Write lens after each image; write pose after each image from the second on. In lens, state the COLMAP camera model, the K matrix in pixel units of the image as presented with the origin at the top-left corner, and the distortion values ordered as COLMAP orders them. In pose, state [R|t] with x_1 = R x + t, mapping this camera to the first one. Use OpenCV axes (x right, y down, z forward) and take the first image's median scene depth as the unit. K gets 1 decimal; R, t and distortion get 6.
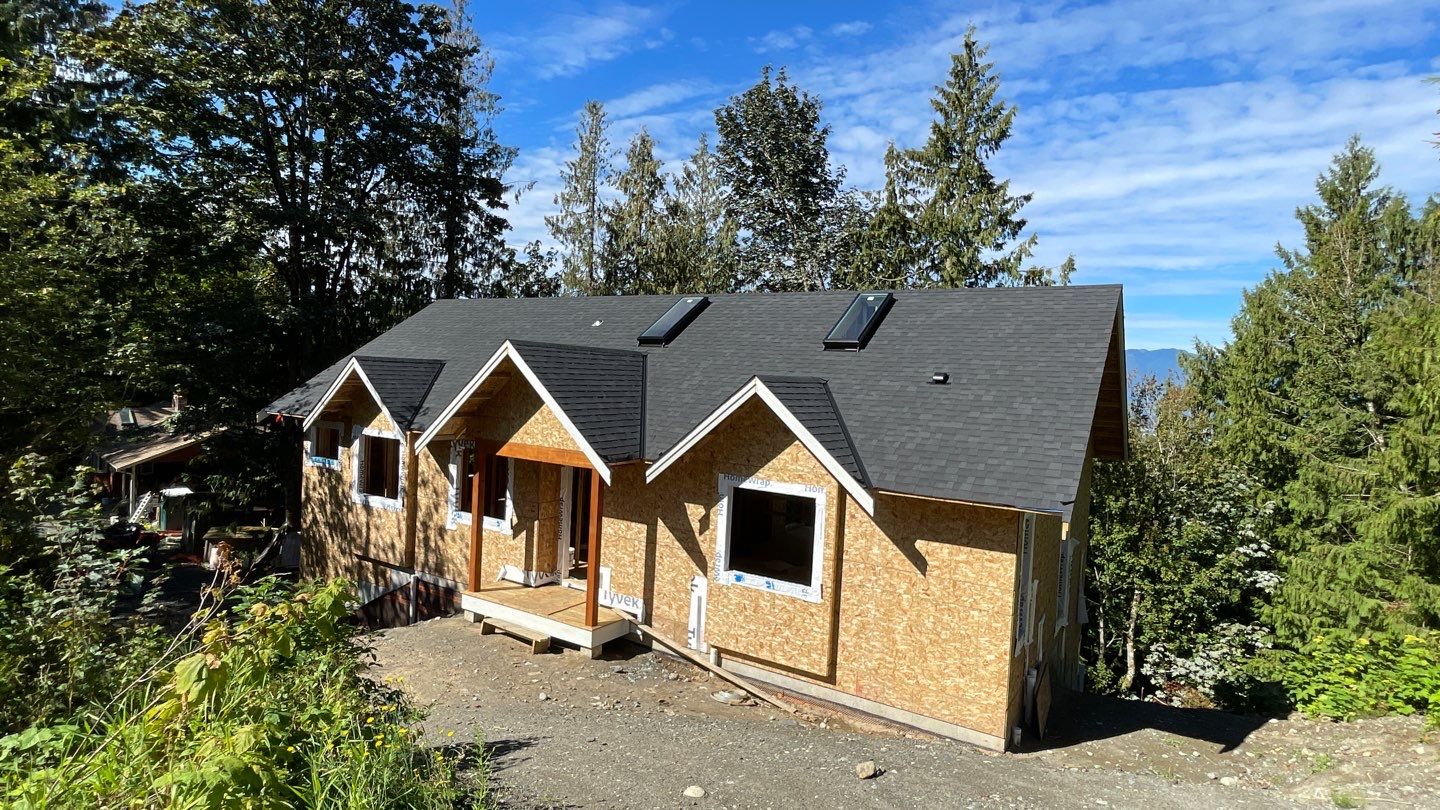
lens RADIAL K [[742.8, 0, 724.1], [0, 742.8, 397.7], [0, 0, 1]] dist [-0.005219, 0.000481]
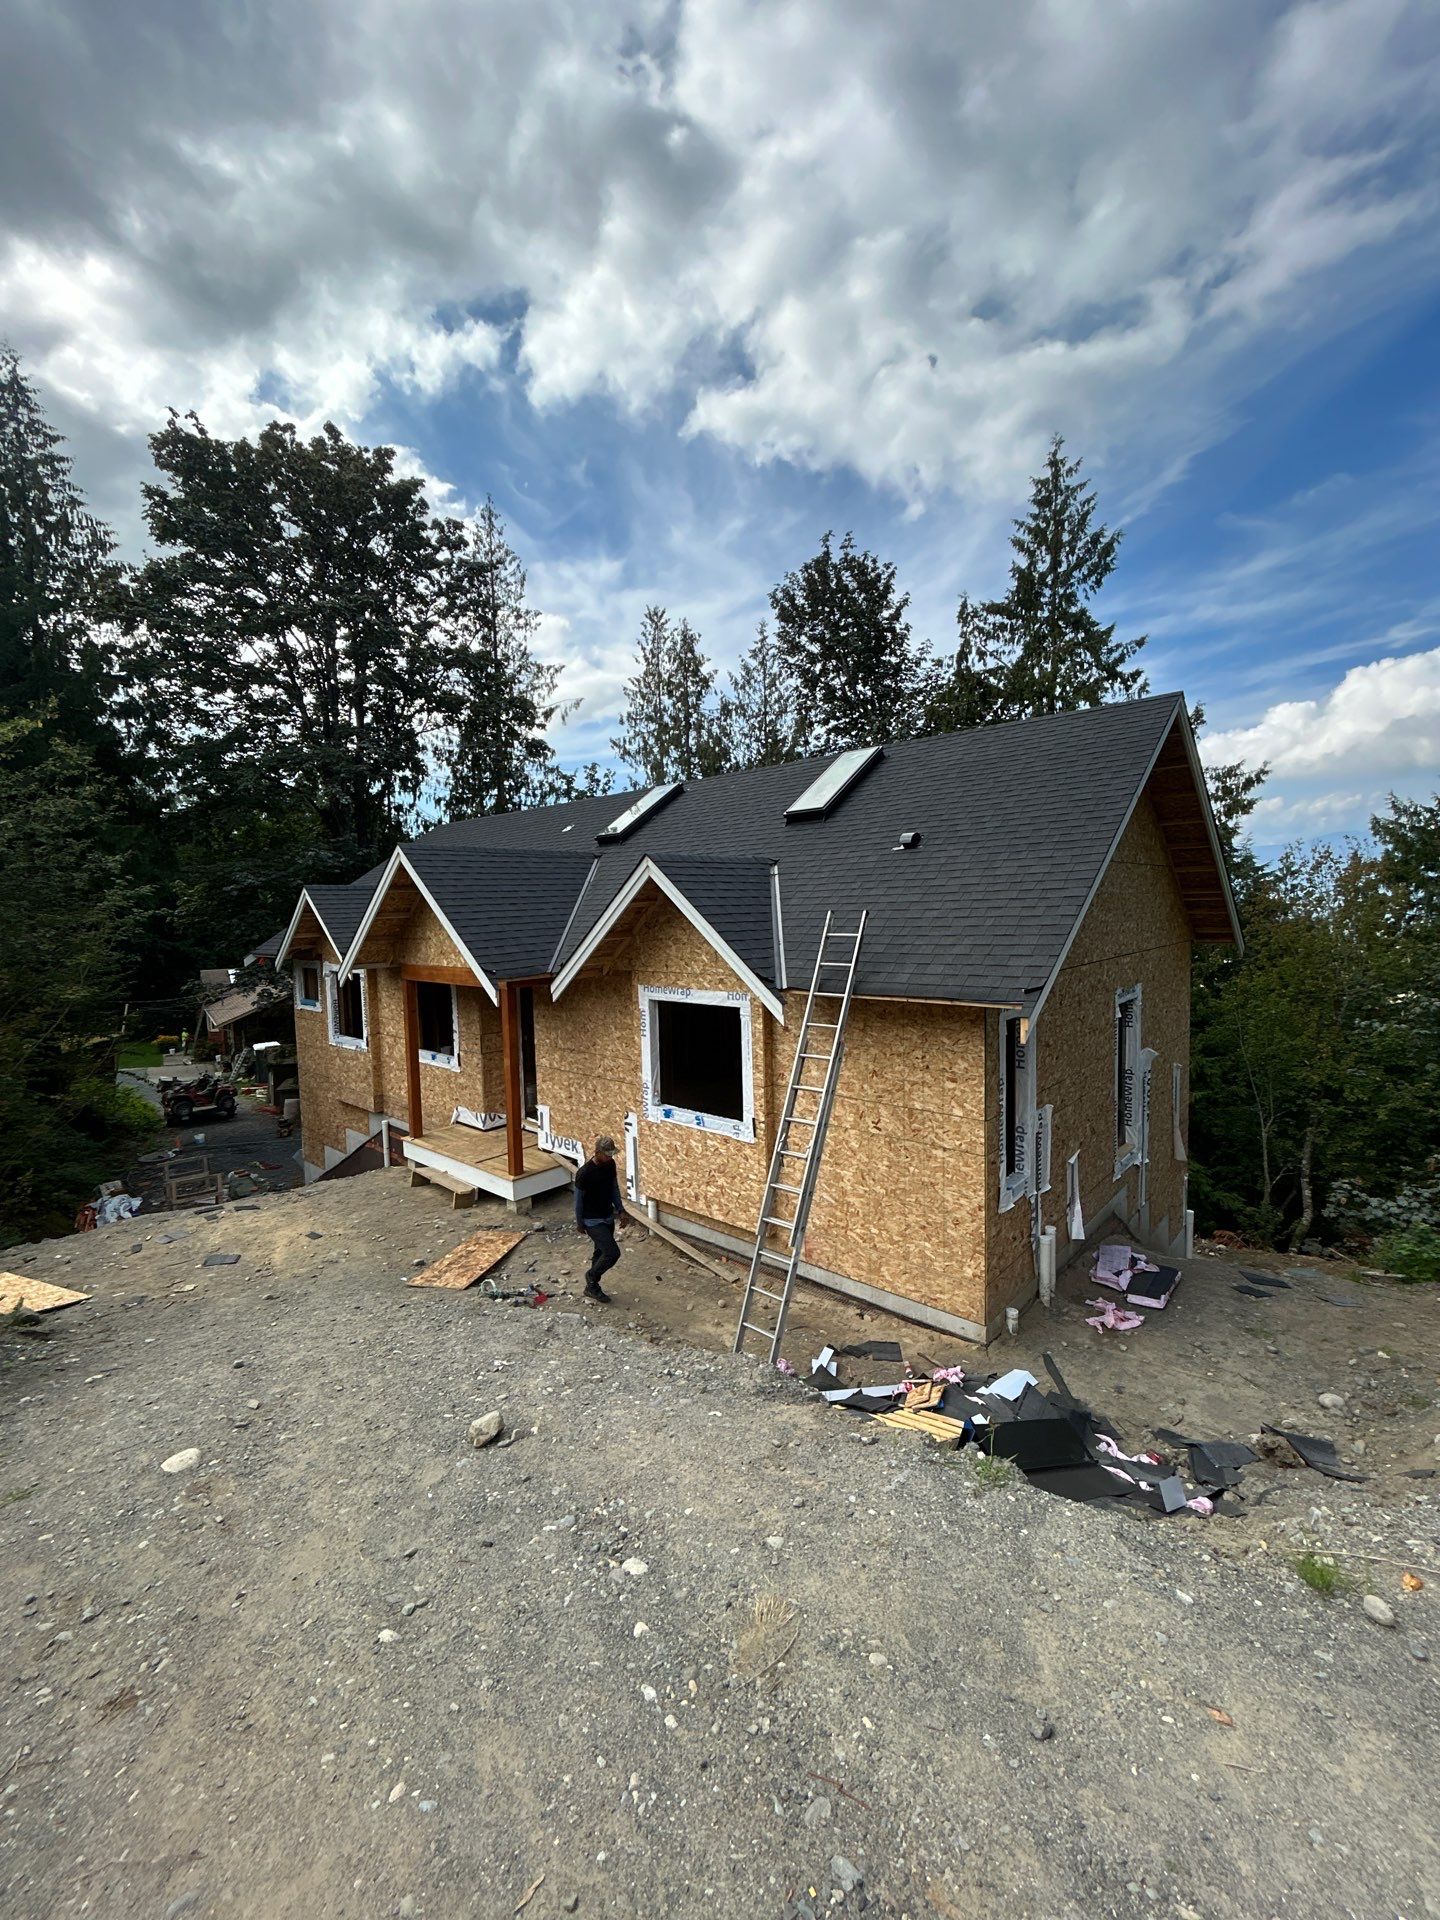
lens RADIAL K [[774.2, 0, 723.5], [0, 774.2, 952.8], [0, 0, 1]] dist [-0.000852, -0.000066]
pose [[0.982659, -0.065313, -0.173539, 0.184596], [0.070823, 0.997157, 0.025745, 0.041810], [0.171365, -0.037589, 0.984490, 0.154618]]
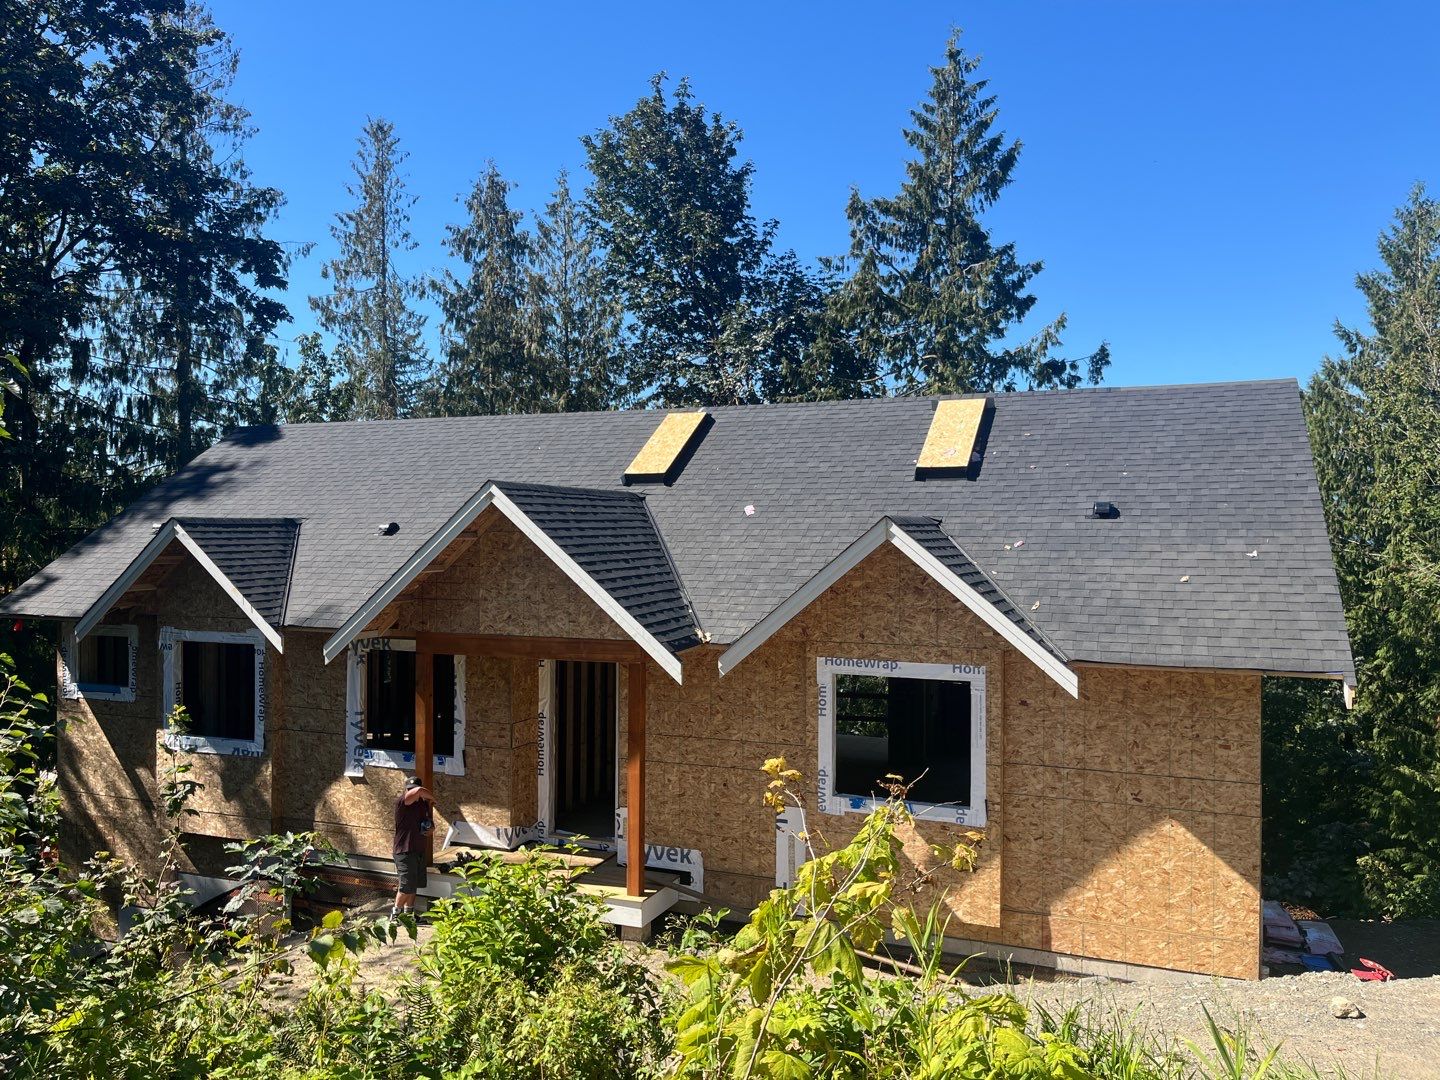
lens RADIAL K [[1090.2, 0, 725.6], [0, 1090.2, 541.6], [0, 0, 1]] dist [0.016837, -0.001399]
pose [[0.983309, -0.047943, 0.175516, -0.215443], [0.050715, 0.998649, -0.011344, -0.000961], [-0.174735, 0.020056, 0.984411, -0.006761]]
